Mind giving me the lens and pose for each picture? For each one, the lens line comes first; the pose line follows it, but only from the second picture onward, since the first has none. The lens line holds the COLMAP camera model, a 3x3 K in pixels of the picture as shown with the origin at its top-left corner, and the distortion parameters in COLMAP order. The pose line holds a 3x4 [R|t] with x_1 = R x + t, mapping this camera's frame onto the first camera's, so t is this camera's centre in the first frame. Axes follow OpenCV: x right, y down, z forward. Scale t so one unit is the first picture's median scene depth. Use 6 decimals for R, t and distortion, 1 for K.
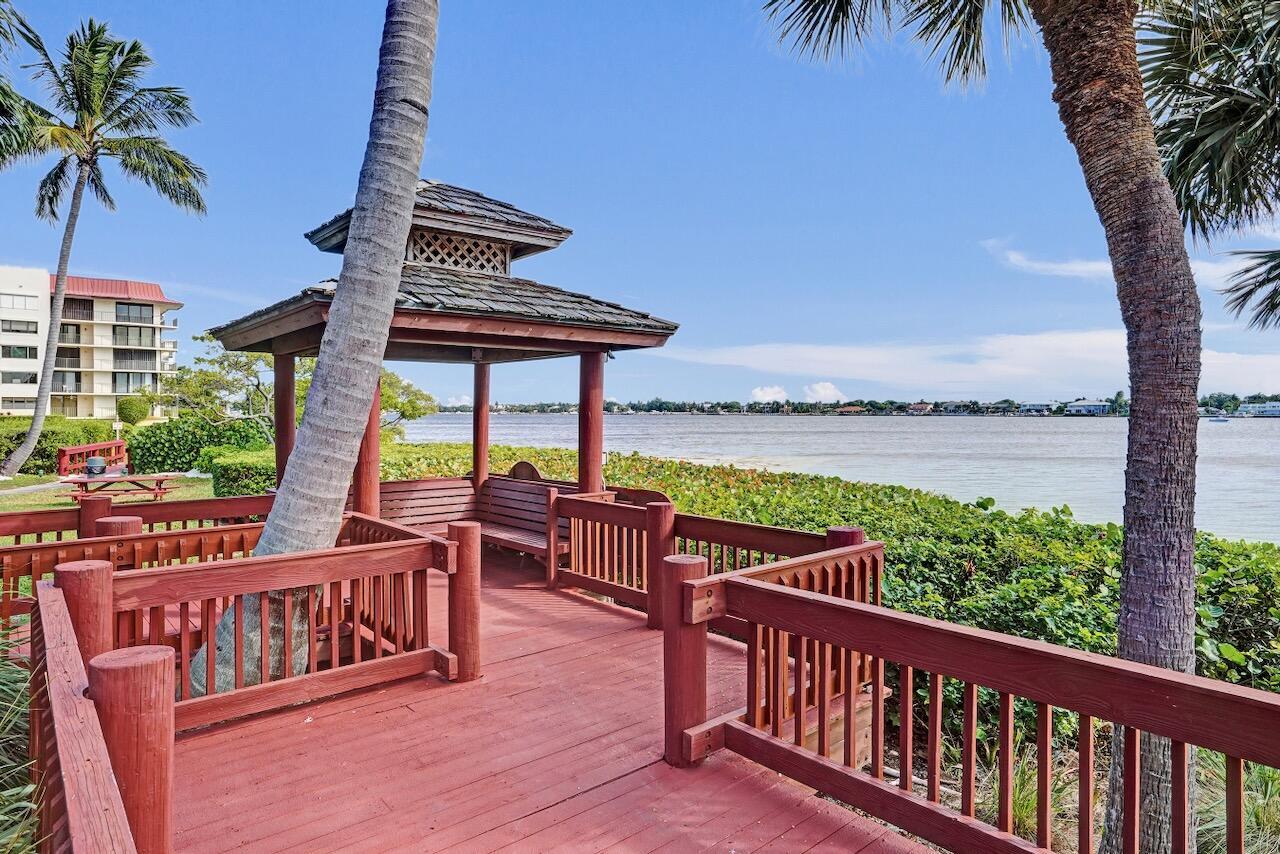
lens RADIAL K [[727.0, 0, 615.7], [0, 727.0, 412.6], [0, 0, 1]] dist [-0.033673, 0.001843]
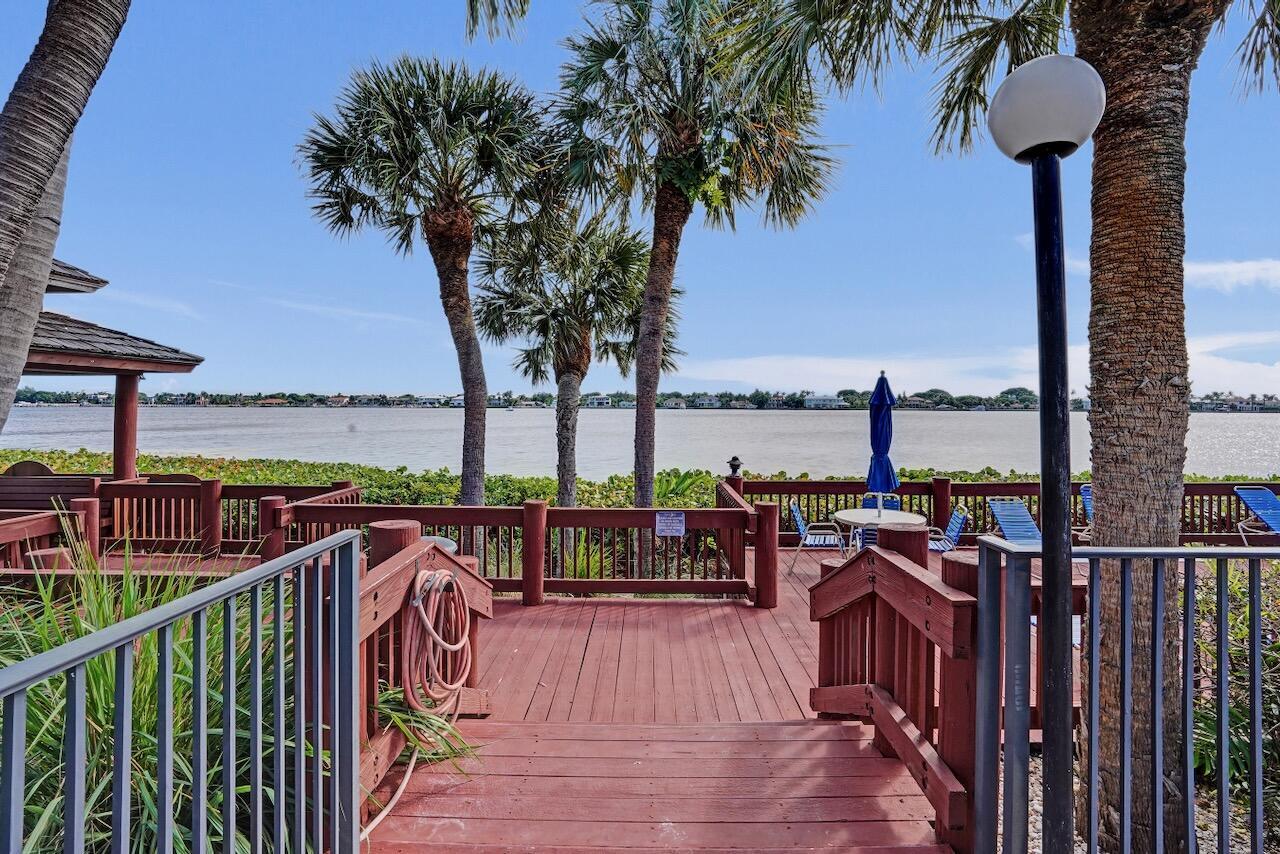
lens RADIAL K [[609.3, 0, 644.2], [0, 609.3, 404.7], [0, 0, 1]] dist [-0.013013, 0.002338]
pose [[0.646573, 0.005775, 0.762830, -0.271593], [-0.006416, 0.999977, -0.002132, -0.032270], [-0.762825, -0.003516, 0.646595, -0.458874]]
